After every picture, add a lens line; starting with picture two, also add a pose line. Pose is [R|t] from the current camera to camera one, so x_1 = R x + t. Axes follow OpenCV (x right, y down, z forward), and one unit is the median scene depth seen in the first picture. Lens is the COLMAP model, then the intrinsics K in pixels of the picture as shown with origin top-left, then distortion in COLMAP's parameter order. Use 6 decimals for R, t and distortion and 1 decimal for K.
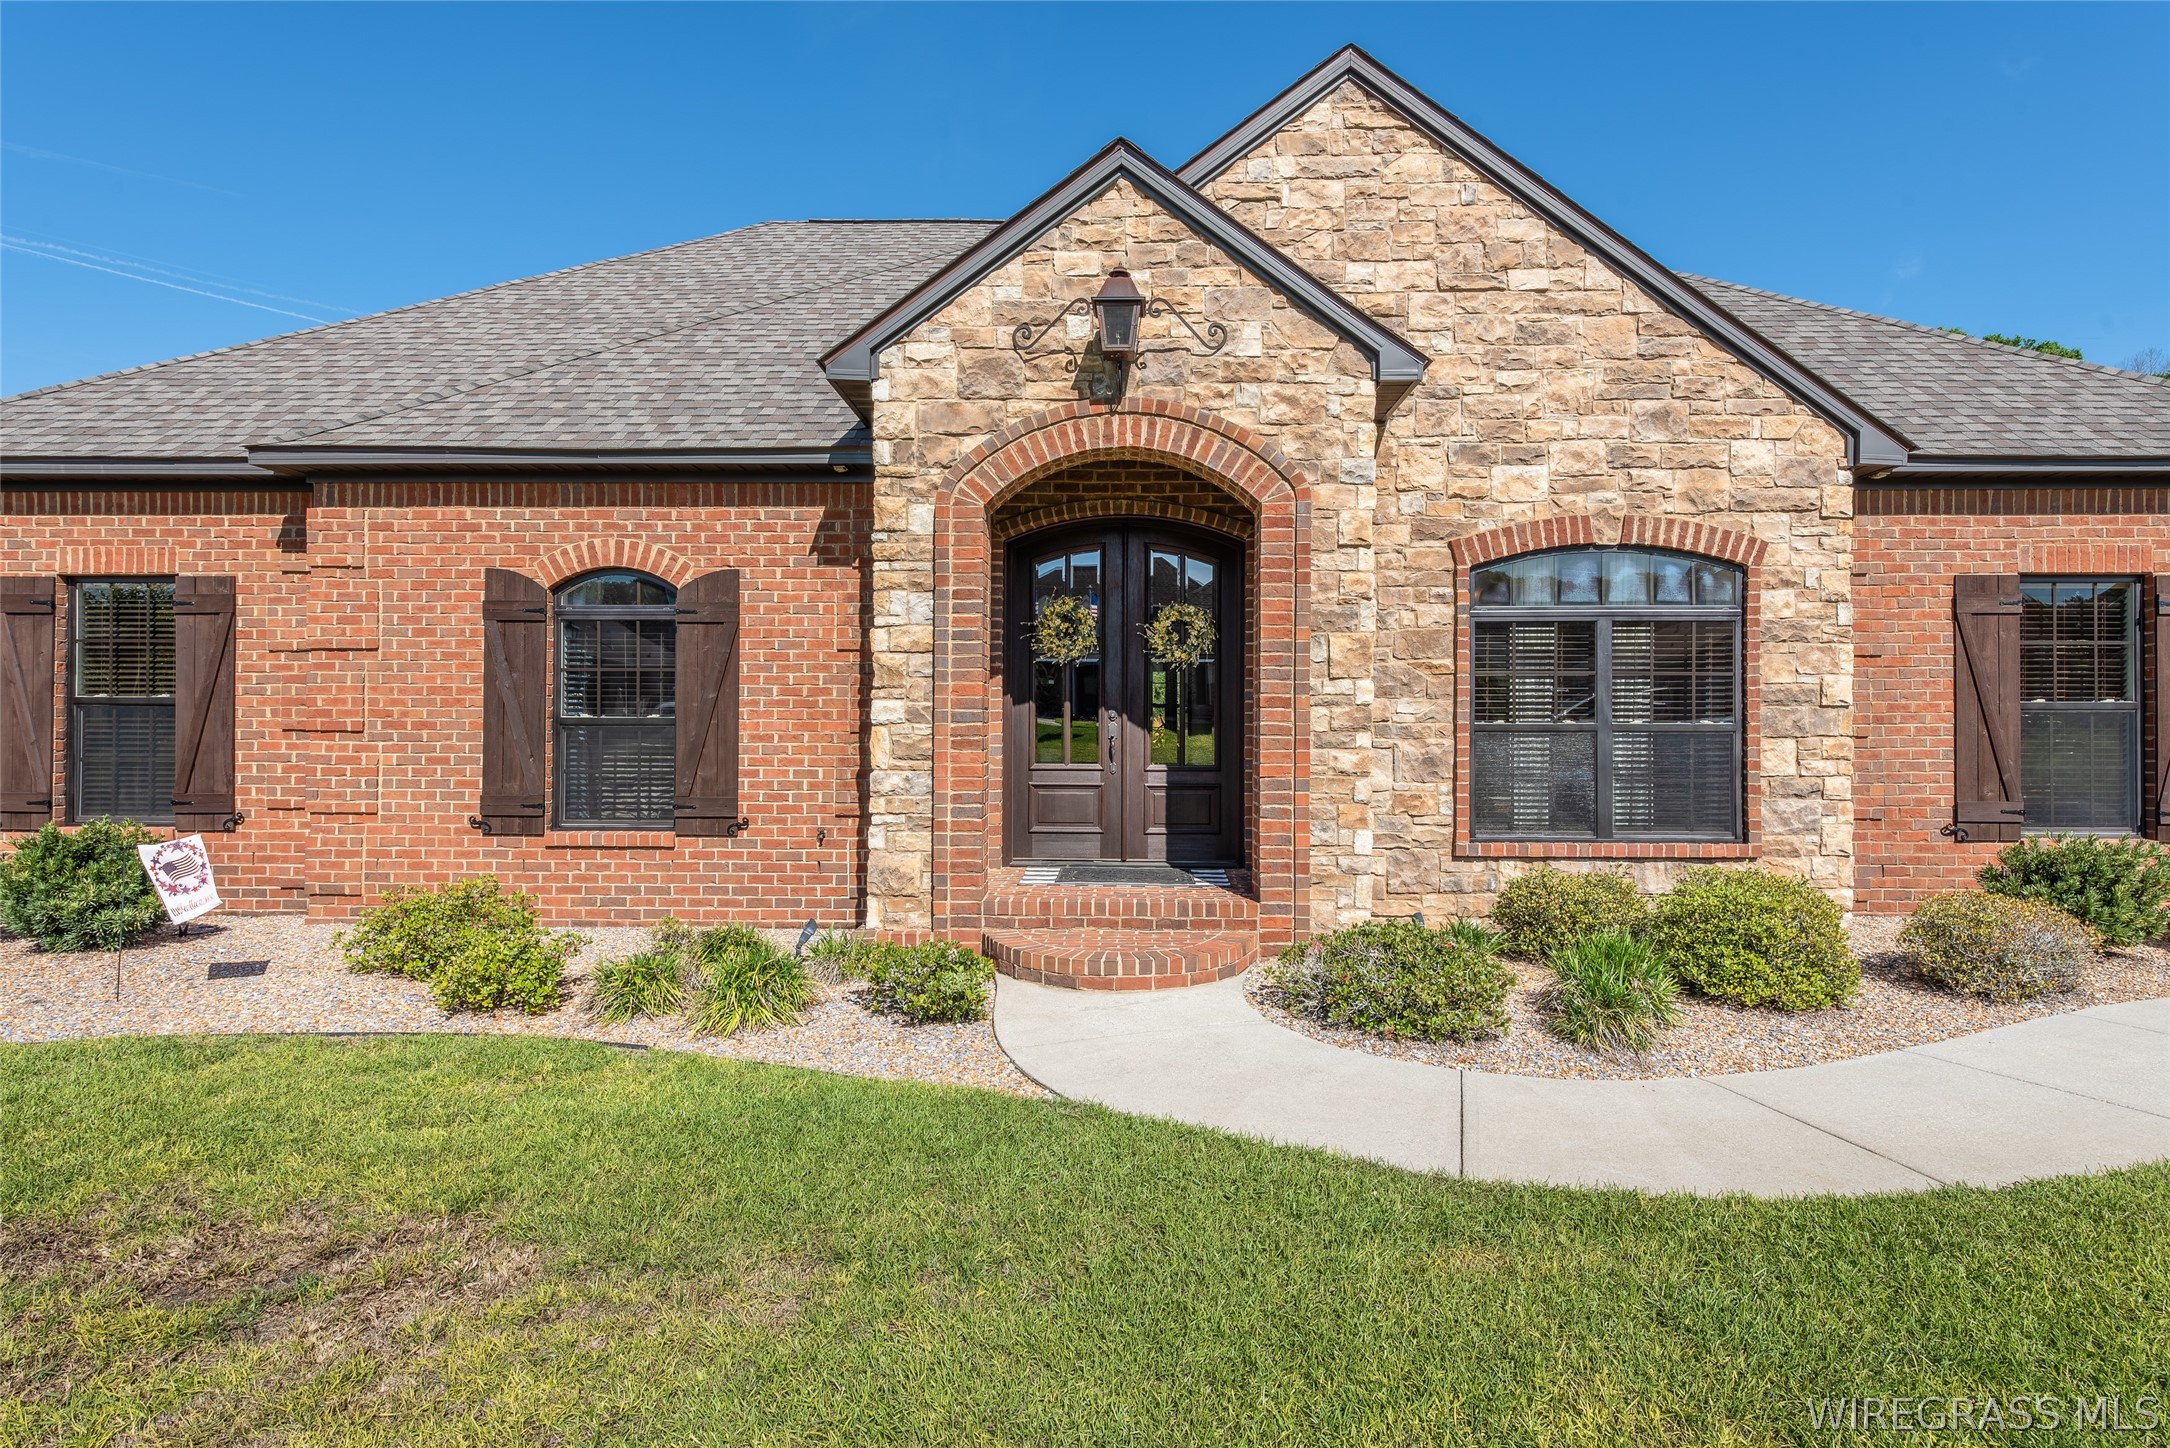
lens RADIAL K [[1111.9, 0, 1092.9], [0, 1111.9, 715.0], [0, 0, 1]] dist [0.006663, -0.004561]
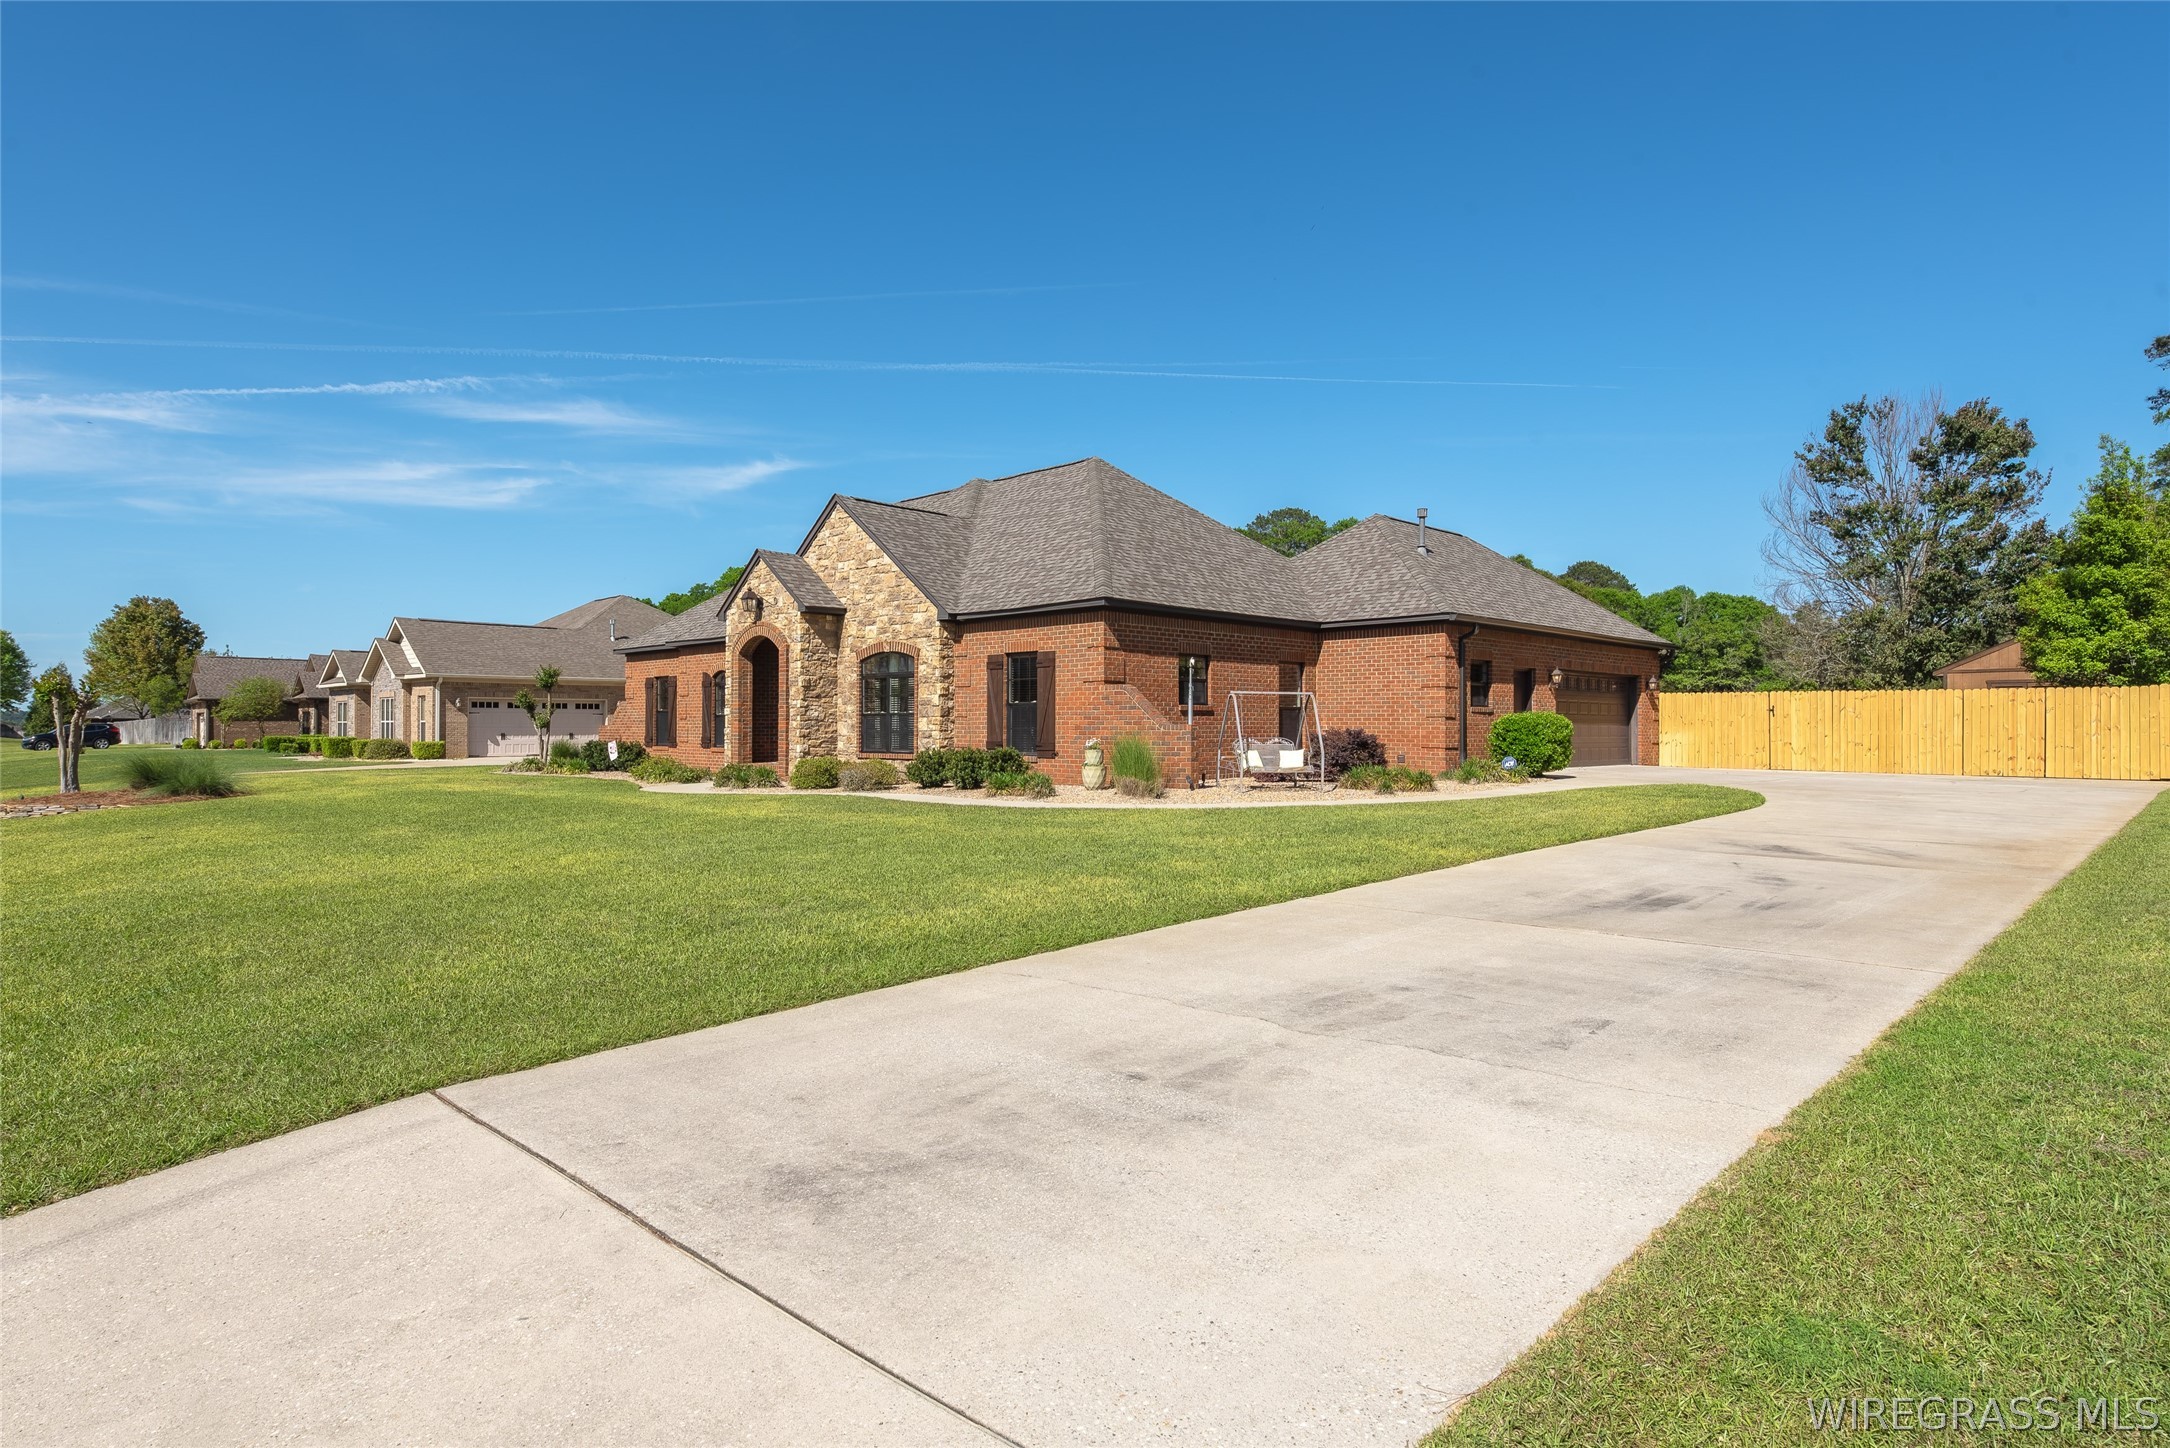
lens RADIAL K [[1134.9, 0, 1084.0], [0, 1134.9, 704.7], [0, 0, 1]] dist [0.002968, 0.000335]
pose [[0.740005, -0.015426, -0.672425, 2.819489], [0.002932, 0.999801, -0.019710, 0.046100], [0.672595, 0.012614, 0.739903, -0.846417]]
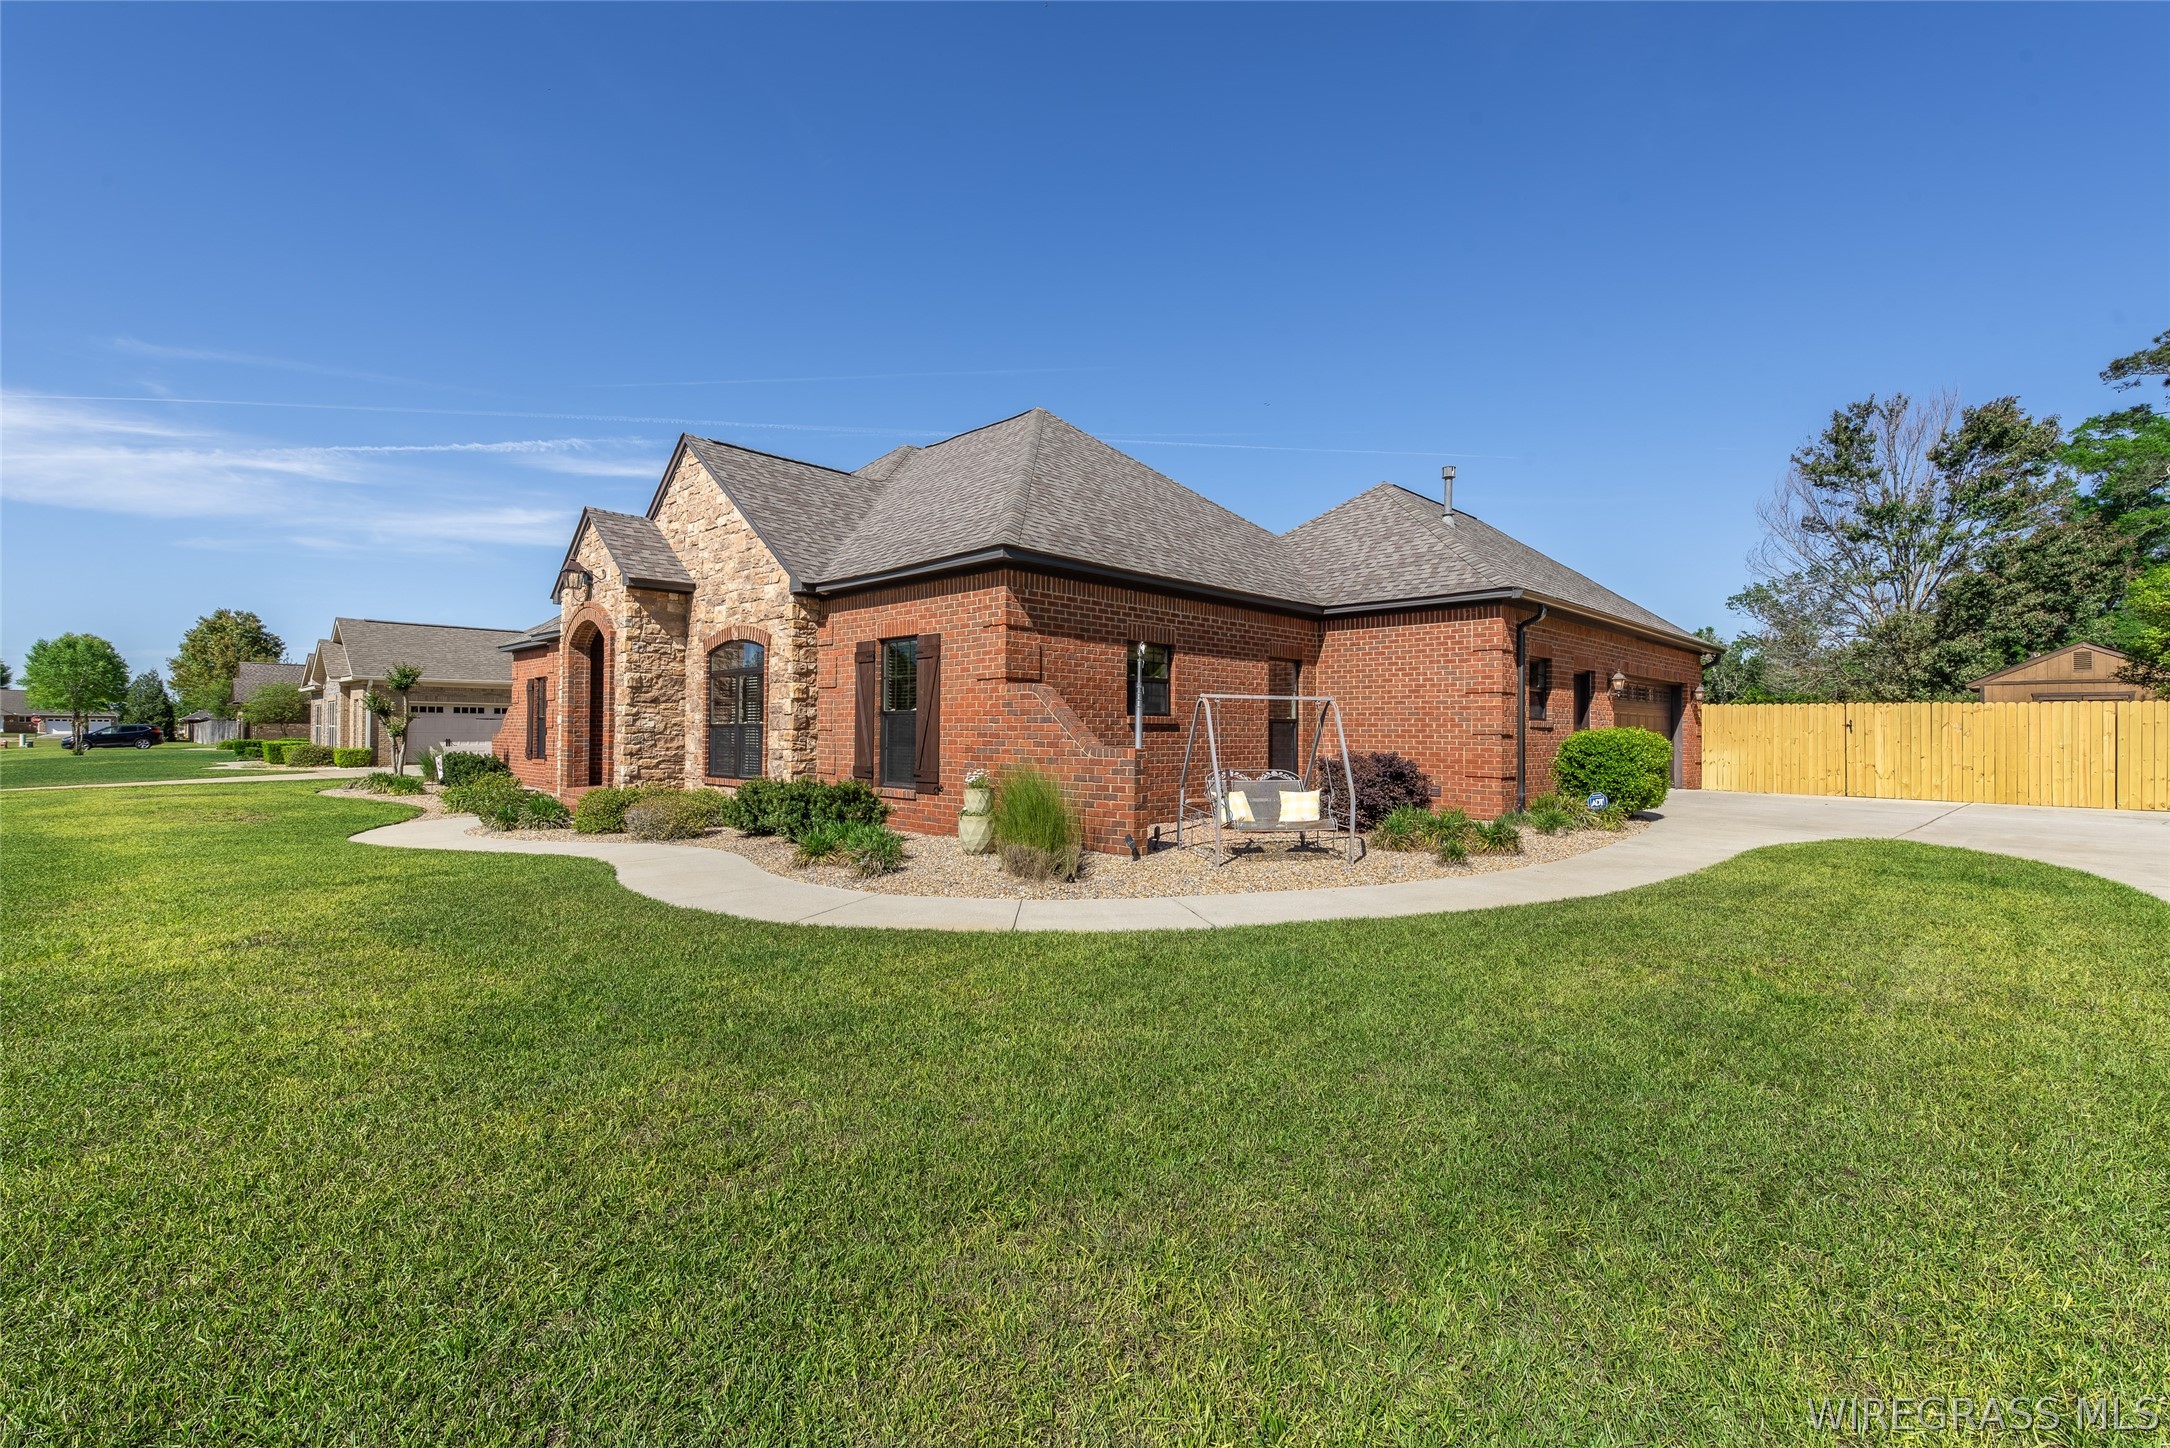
lens RADIAL K [[939.6, 0, 1083.0], [0, 939.6, 724.5], [0, 0, 1]] dist [-0.000682, 0.000087]
pose [[0.740402, -0.002334, -0.672161, 2.155438], [-0.003638, 0.999965, -0.007480, 0.021026], [0.672155, 0.007983, 0.740368, 0.109728]]
